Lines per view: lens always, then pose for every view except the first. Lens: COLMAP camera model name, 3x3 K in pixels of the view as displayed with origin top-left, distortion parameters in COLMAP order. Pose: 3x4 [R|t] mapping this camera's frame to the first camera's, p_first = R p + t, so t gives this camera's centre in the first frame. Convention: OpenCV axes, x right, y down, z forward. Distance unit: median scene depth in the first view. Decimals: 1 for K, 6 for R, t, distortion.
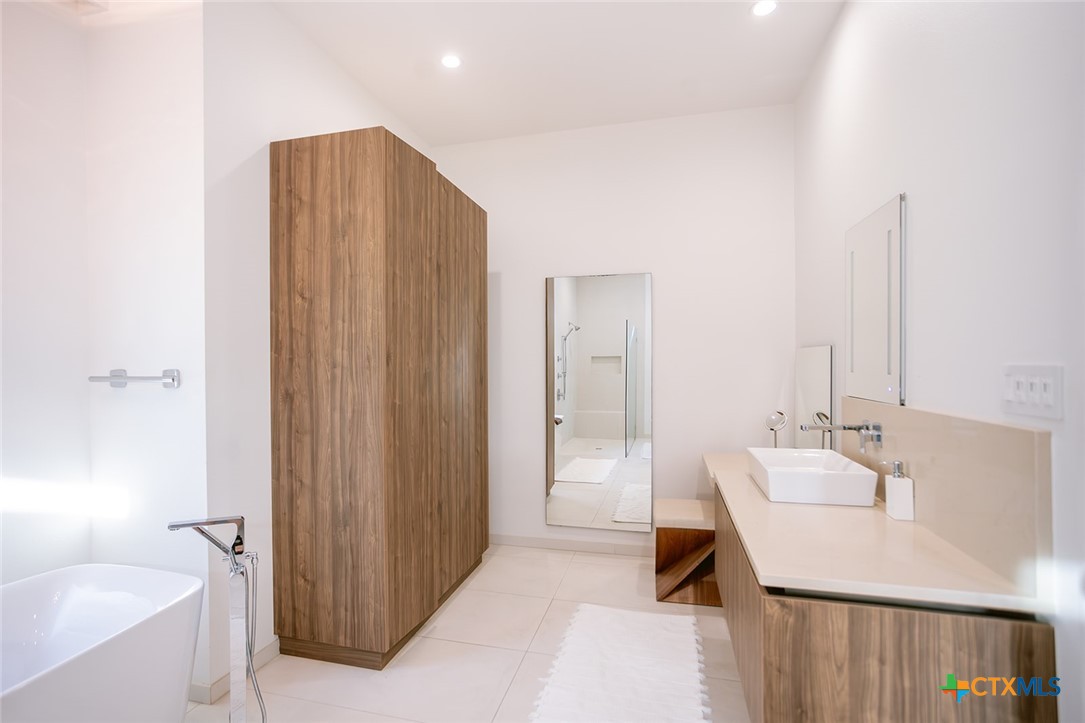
lens RADIAL K [[540.4, 0, 540.2], [0, 540.4, 359.3], [0, 0, 1]] dist [-0.016645, -0.000331]
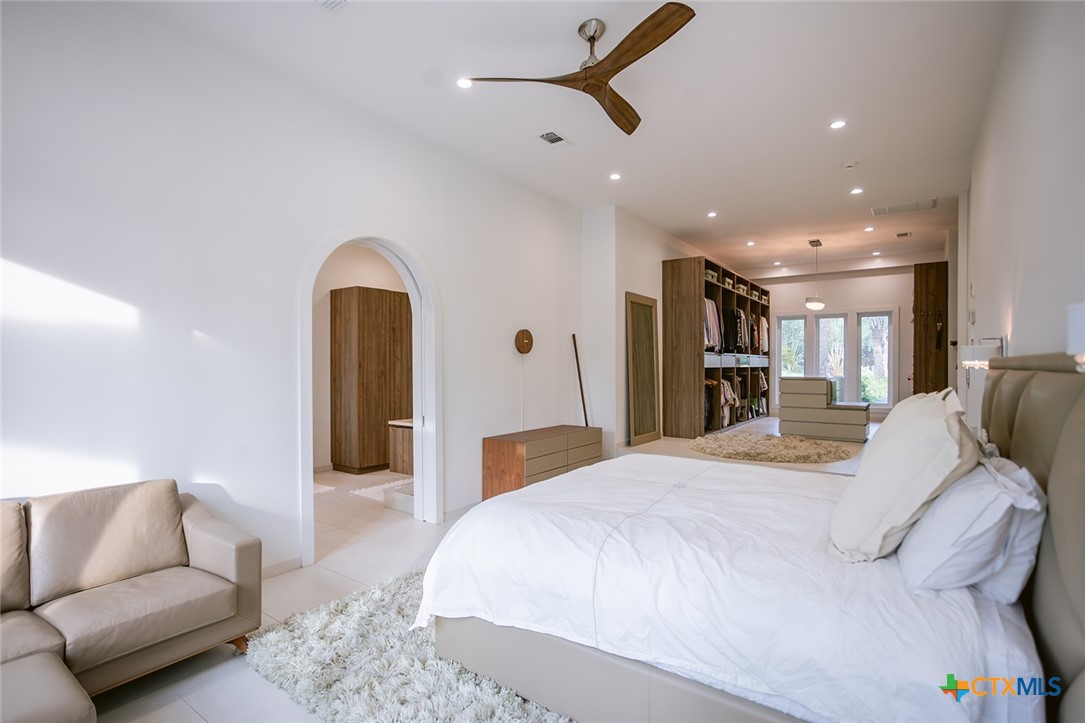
lens RADIAL K [[540.4, 0, 542.5], [0, 540.4, 364.1], [0, 0, 1]] dist [-0.016645, -0.000331]
pose [[0.930490, 0.004755, -0.366286, 1.625152], [-0.005022, 0.999987, 0.000224, -0.016656], [0.366282, 0.001631, 0.930502, -1.276971]]
